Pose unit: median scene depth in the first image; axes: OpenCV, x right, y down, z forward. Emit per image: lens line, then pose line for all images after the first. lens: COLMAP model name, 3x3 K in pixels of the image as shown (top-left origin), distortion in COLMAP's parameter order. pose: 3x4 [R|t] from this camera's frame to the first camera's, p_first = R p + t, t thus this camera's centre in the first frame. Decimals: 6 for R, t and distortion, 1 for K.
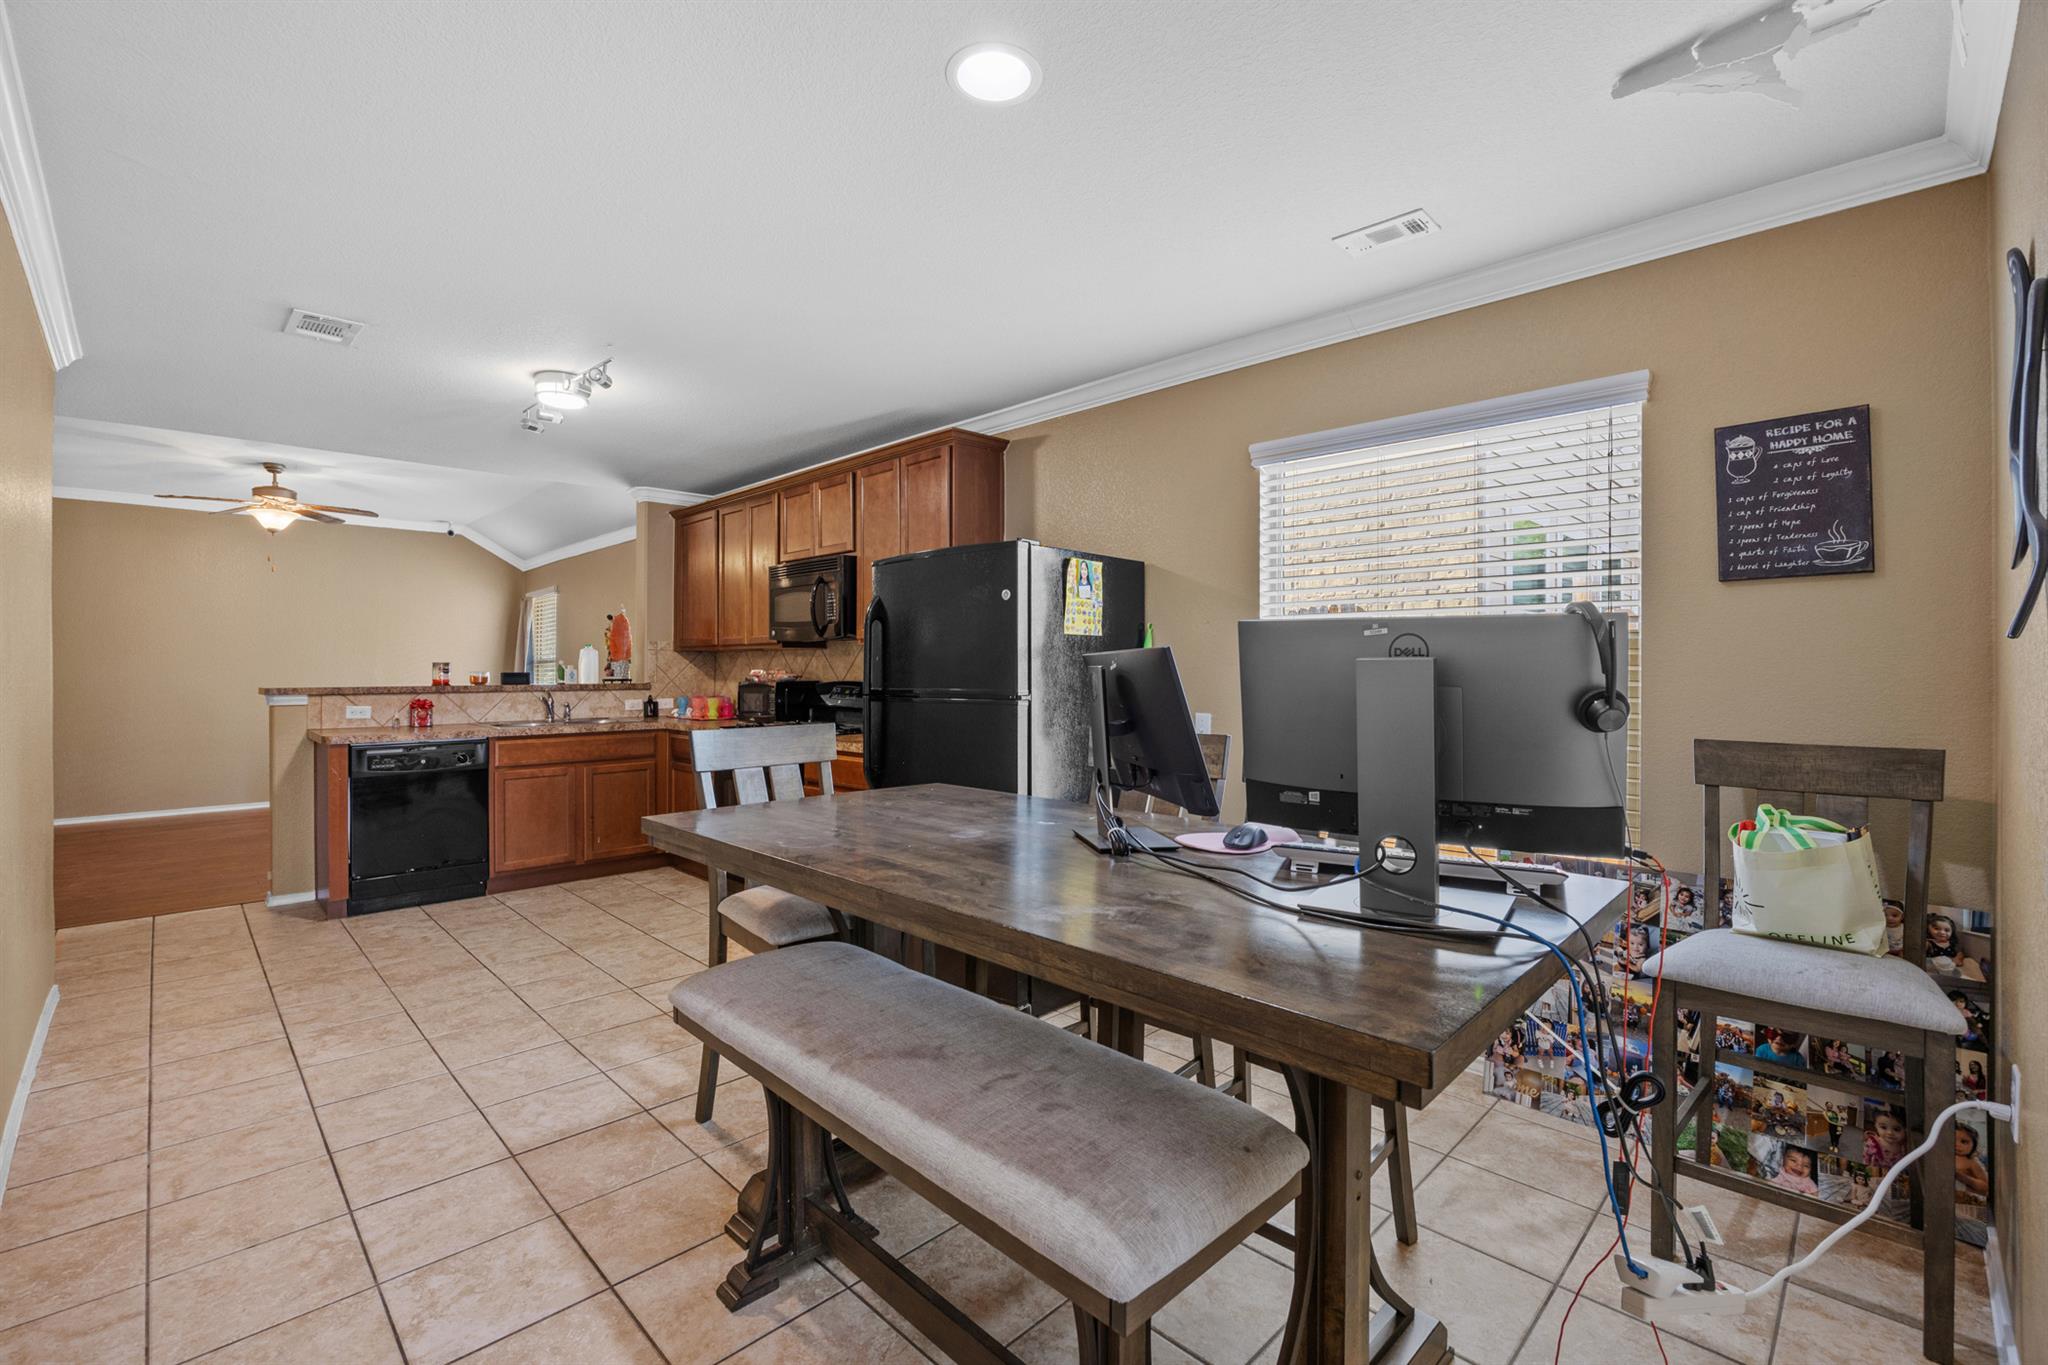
lens RADIAL K [[921.2, 0, 1030.8], [0, 921.2, 669.0], [0, 0, 1]] dist [-0.004818, 0.000708]
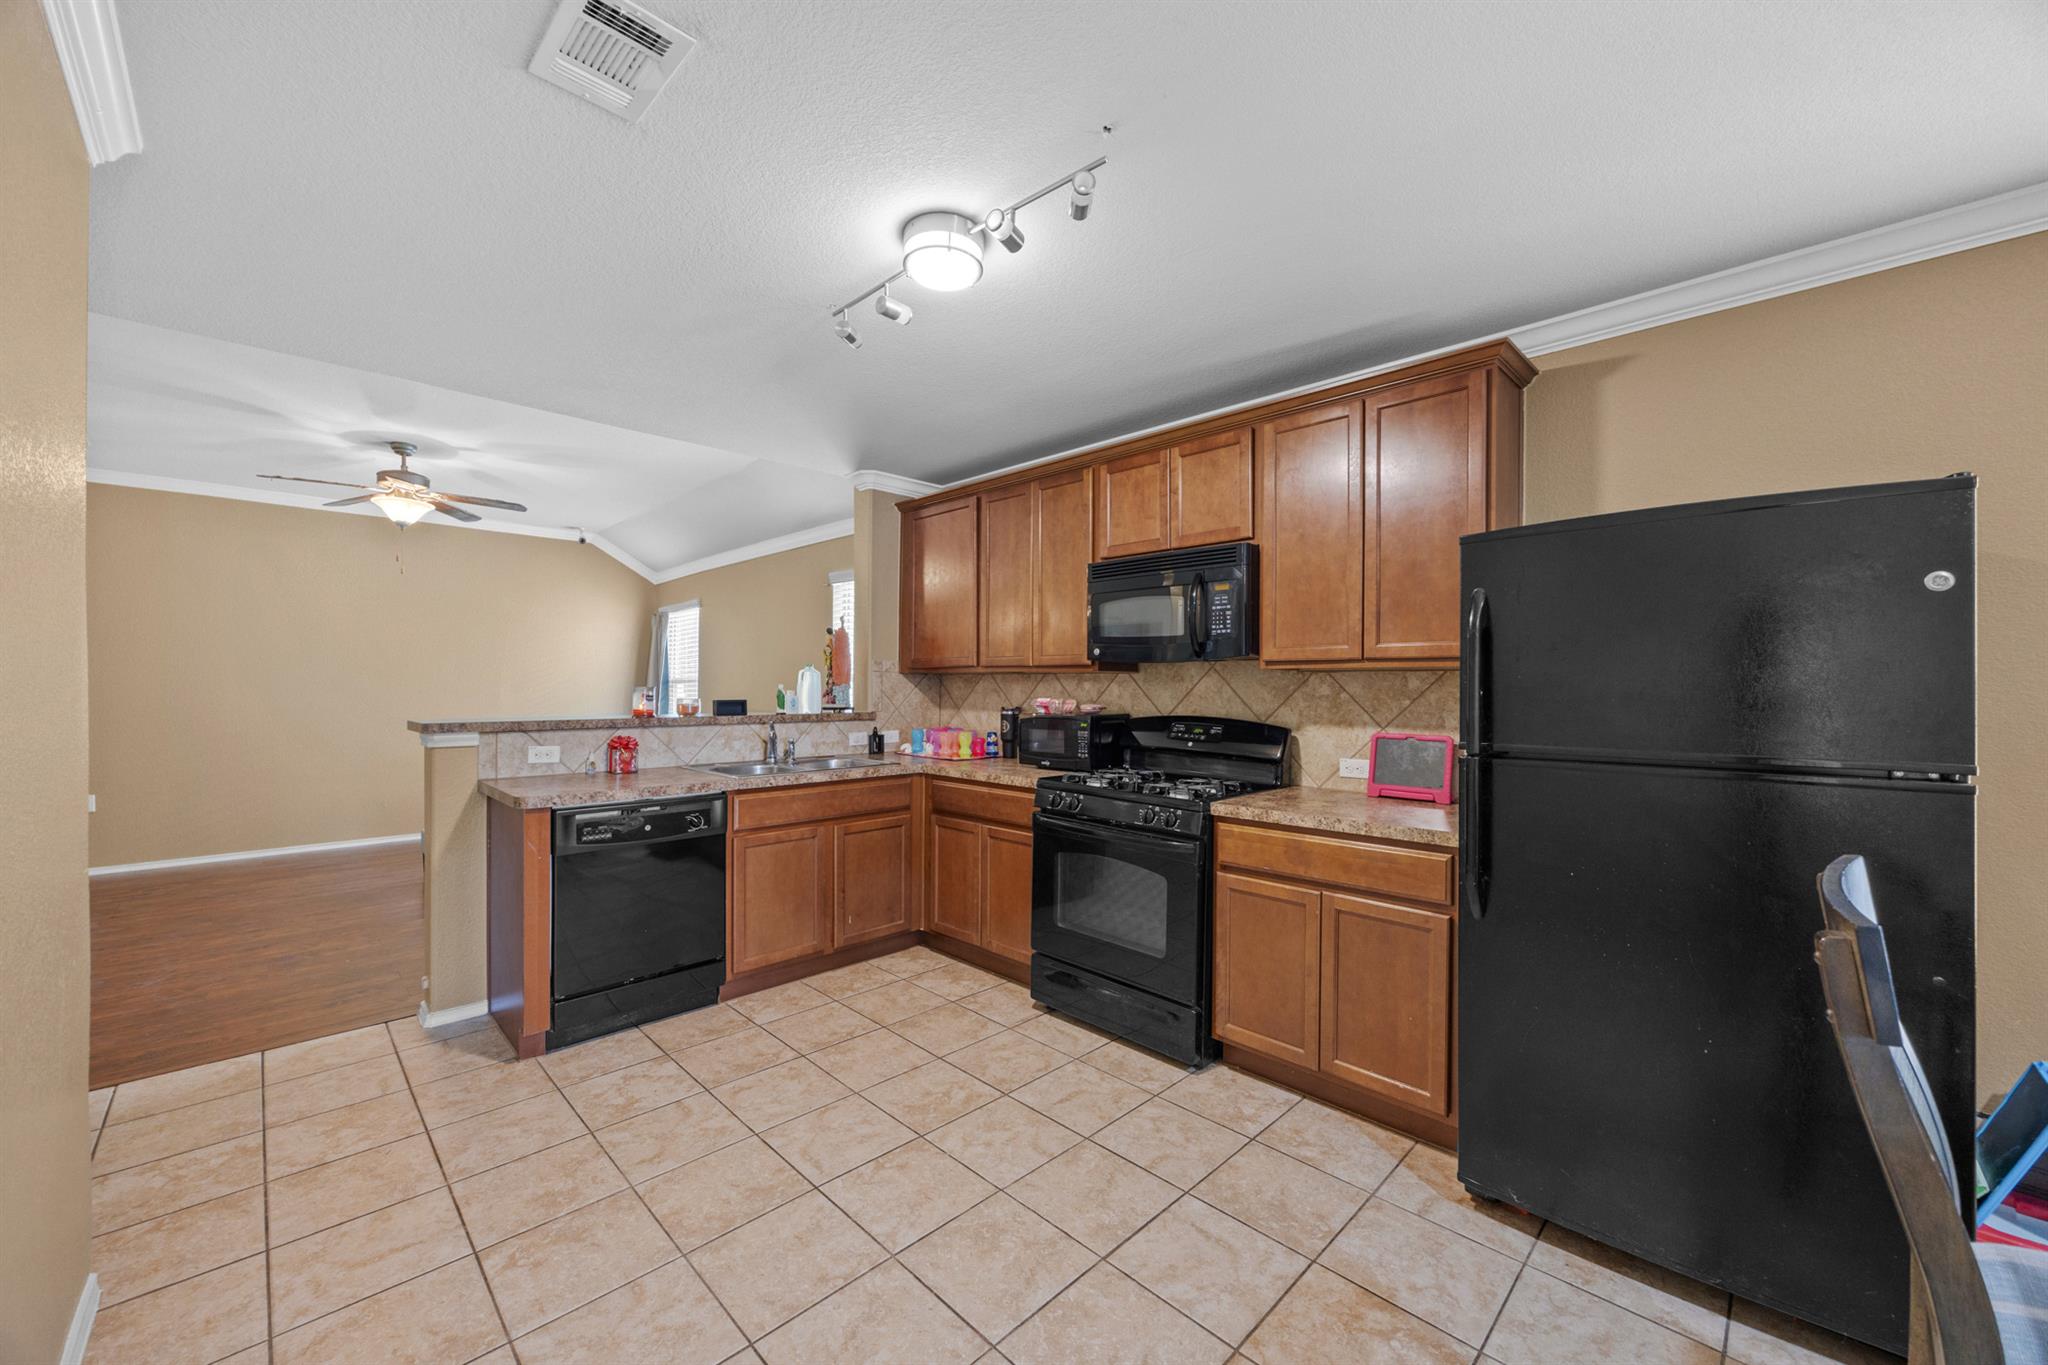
lens RADIAL K [[787.7, 0, 1016.6], [0, 787.7, 691.2], [0, 0, 1]] dist [0.003363, -0.000961]
pose [[0.999910, 0.007086, 0.011368, -0.346762], [-0.007162, 0.999952, 0.006690, -0.010437], [-0.011320, -0.006770, 0.999913, 0.350147]]
